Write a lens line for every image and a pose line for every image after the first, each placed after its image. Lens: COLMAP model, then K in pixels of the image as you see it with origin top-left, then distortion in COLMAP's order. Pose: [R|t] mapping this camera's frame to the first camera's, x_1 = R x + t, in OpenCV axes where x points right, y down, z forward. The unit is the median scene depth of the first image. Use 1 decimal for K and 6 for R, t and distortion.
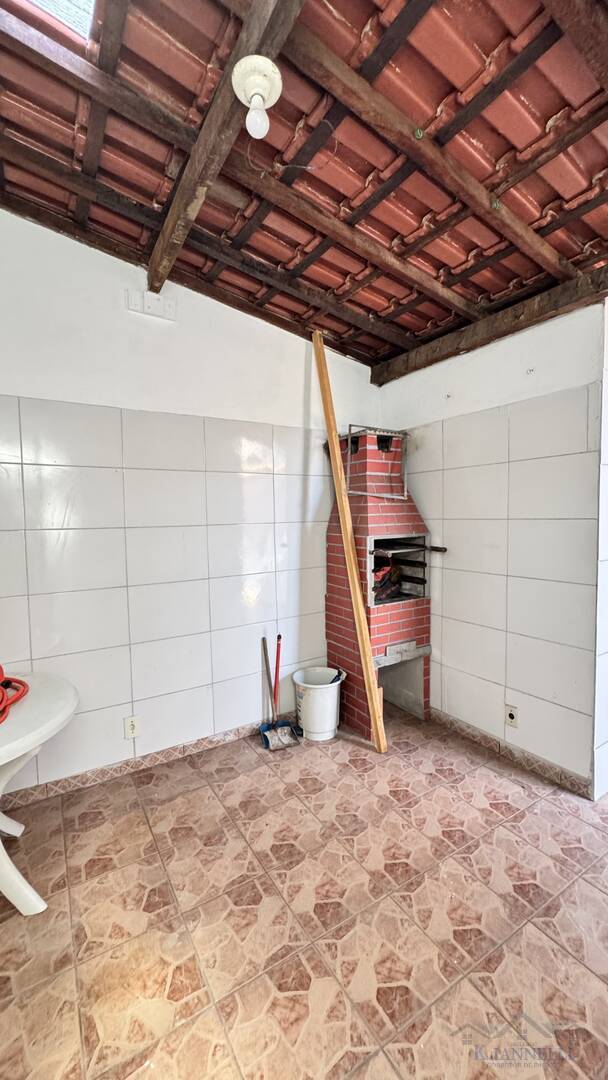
lens RADIAL K [[431.1, 0, 304.0], [0, 431.1, 540.0], [0, 0, 1]] dist [-0.002549, -0.000400]
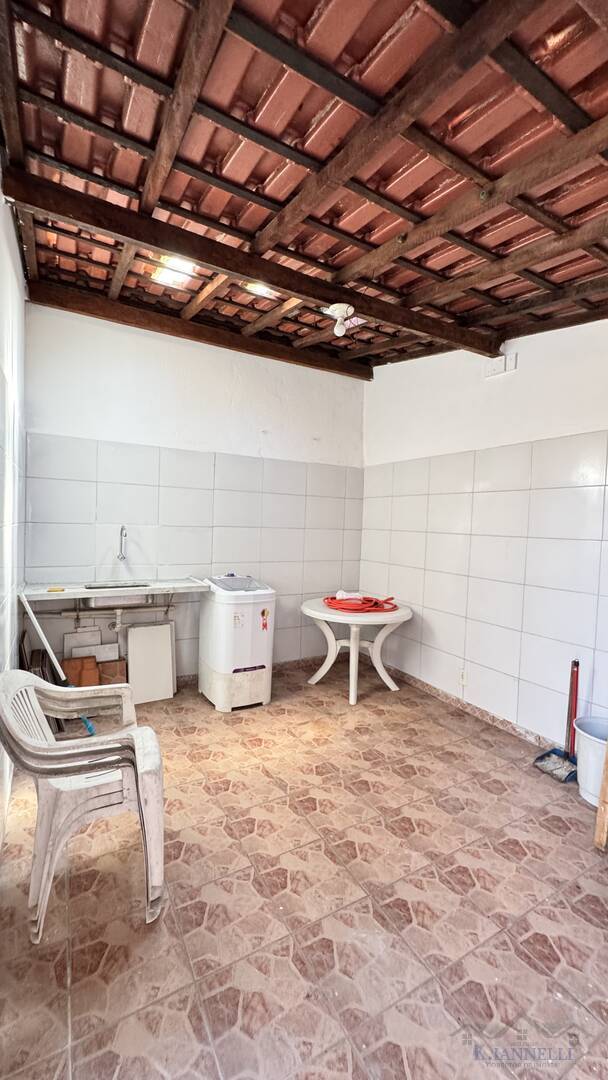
lens RADIAL K [[431.1, 0, 304.0], [0, 431.1, 540.0], [0, 0, 1]] dist [-0.002549, -0.000400]
pose [[-0.039659, 0.059295, -0.997452, 1.239365], [-0.084020, 0.994505, 0.062460, -0.065066], [0.995675, 0.086283, -0.034459, 0.620757]]
